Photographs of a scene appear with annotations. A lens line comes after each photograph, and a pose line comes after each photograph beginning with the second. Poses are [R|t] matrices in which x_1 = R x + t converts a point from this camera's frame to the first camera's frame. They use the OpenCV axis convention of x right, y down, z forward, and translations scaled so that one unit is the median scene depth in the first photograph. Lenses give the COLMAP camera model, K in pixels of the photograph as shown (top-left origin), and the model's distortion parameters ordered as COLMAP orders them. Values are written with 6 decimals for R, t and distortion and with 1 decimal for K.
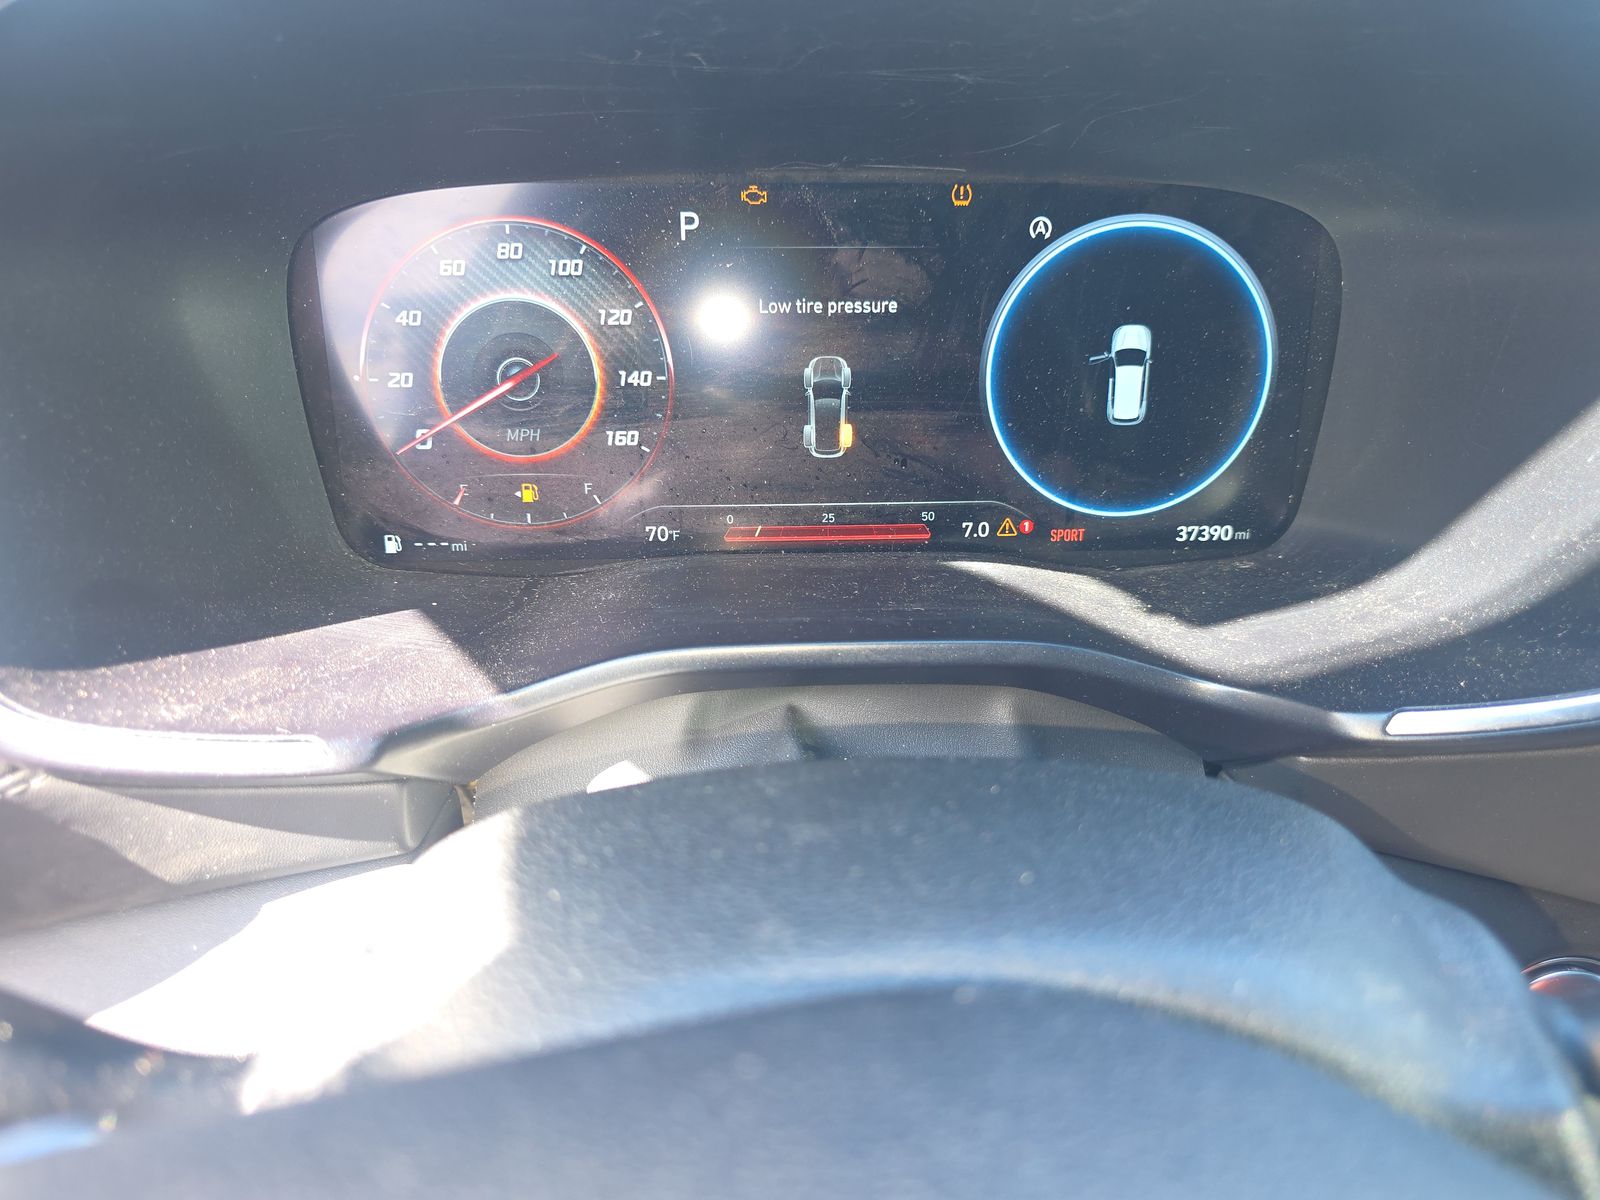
lens RADIAL K [[1076.8, 0, 801.2], [0, 1076.8, 601.9], [0, 0, 1]] dist [0.008223, -0.028443]
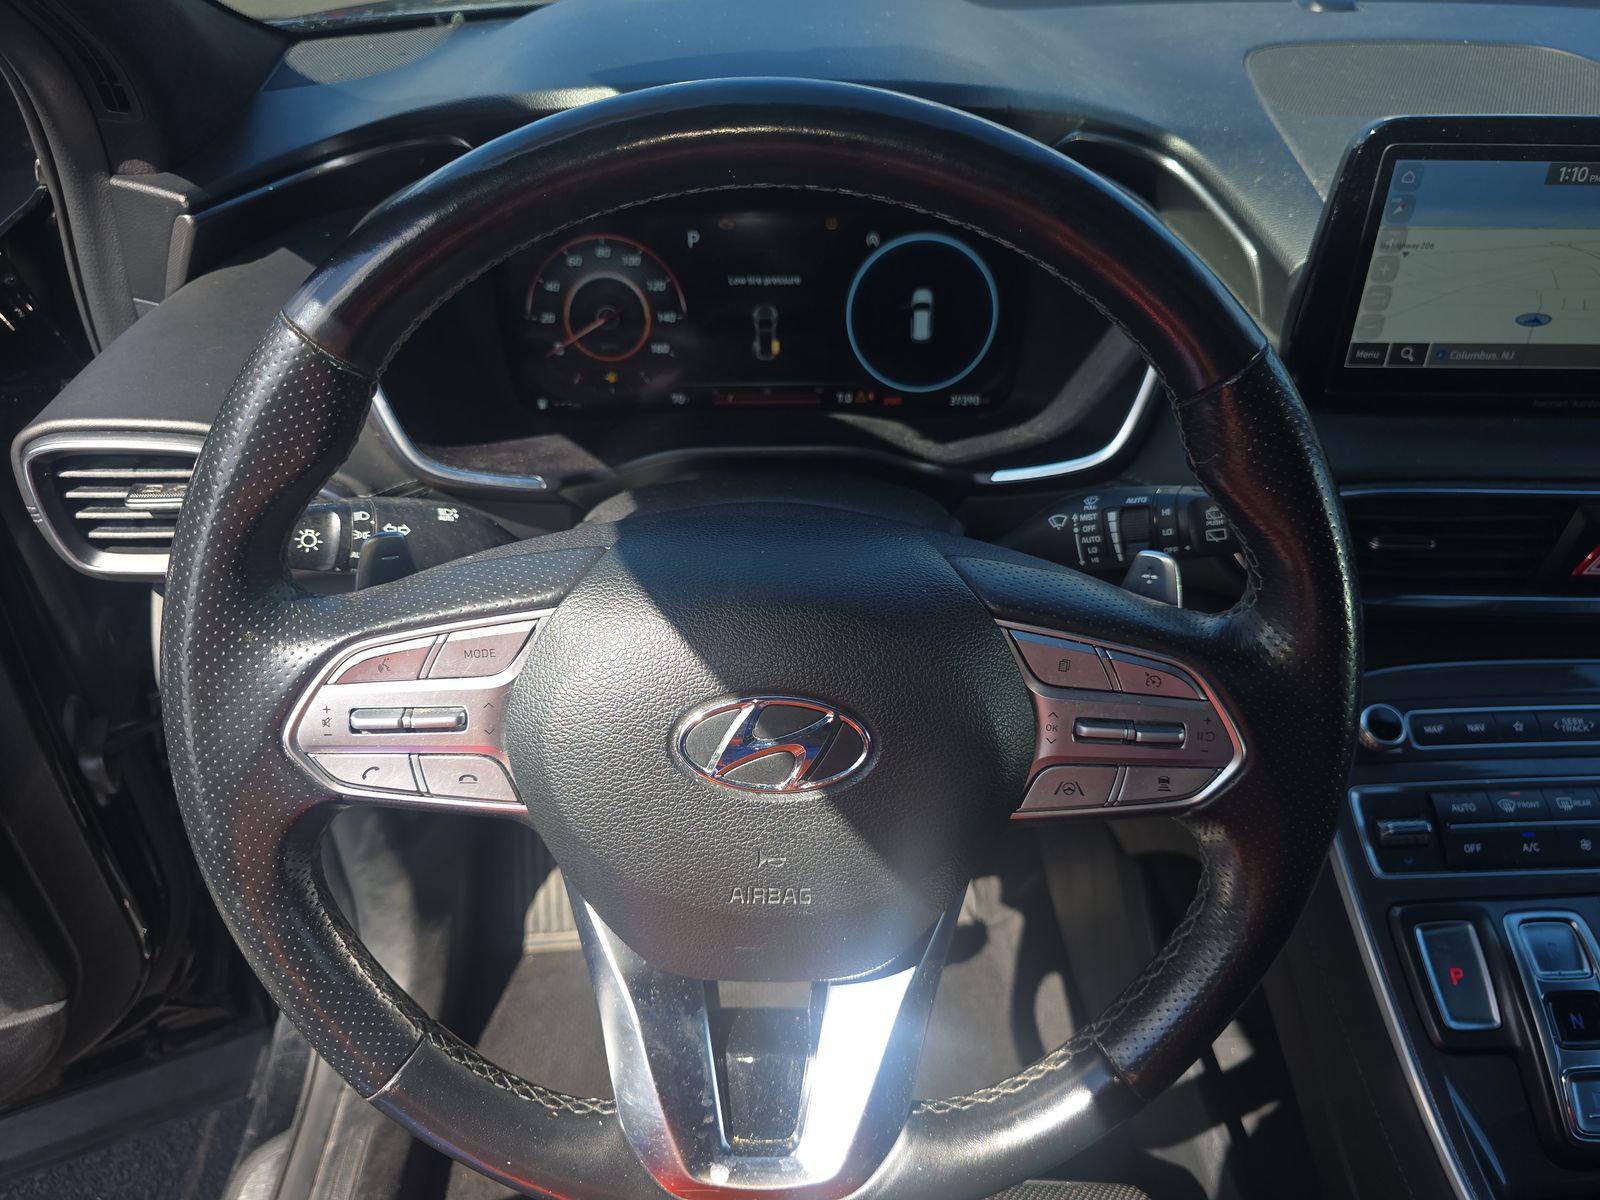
lens RADIAL K [[1076.8, 0, 800.1], [0, 1076.8, 612.7], [0, 0, 1]] dist [0.008223, -0.028443]
pose [[0.999856, 0.006832, -0.015508, 0.120974], [-0.005249, 0.994983, 0.099903, 0.127738], [0.016113, -0.099807, 0.994876, -0.984959]]
